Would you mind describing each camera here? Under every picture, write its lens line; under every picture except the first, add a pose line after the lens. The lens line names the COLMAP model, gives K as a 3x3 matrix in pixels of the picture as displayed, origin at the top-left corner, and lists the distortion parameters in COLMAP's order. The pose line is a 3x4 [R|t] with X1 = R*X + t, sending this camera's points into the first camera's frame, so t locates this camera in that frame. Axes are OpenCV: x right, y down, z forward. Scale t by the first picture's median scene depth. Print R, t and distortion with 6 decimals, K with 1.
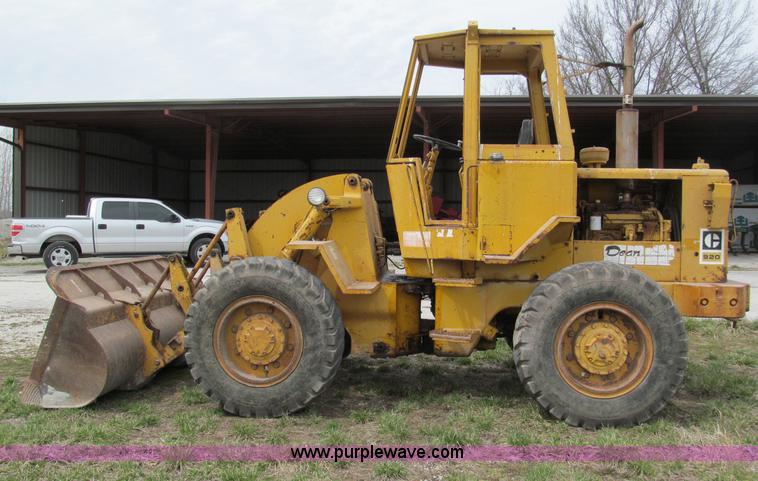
lens RADIAL K [[660.7, 0, 379.0], [0, 660.7, 240.5], [0, 0, 1]] dist [-0.058181, -0.003594]
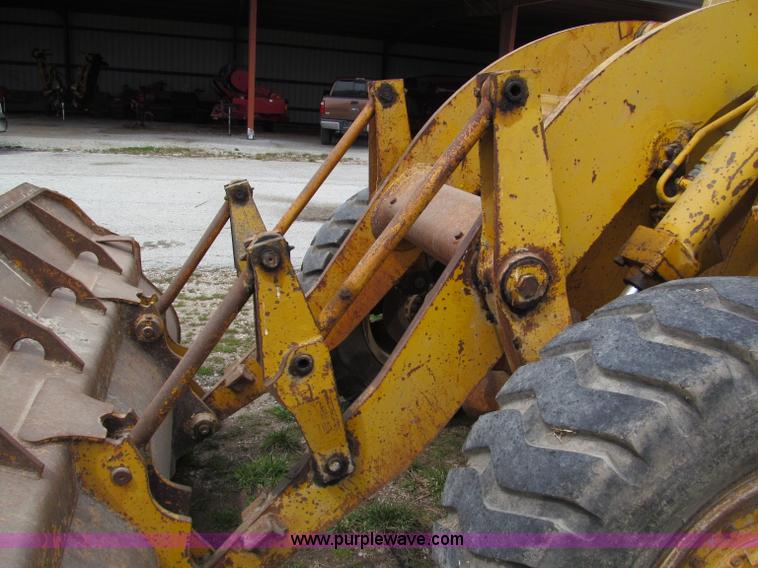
lens RADIAL K [[624.1, 0, 379.0], [0, 624.1, 284.0], [0, 0, 1]] dist [-0.065643, 0.021773]
pose [[0.921314, -0.047021, 0.385966, -0.410262], [-0.054123, 0.967488, 0.247059, -0.025952], [-0.385034, -0.248508, 0.888815, 0.858169]]
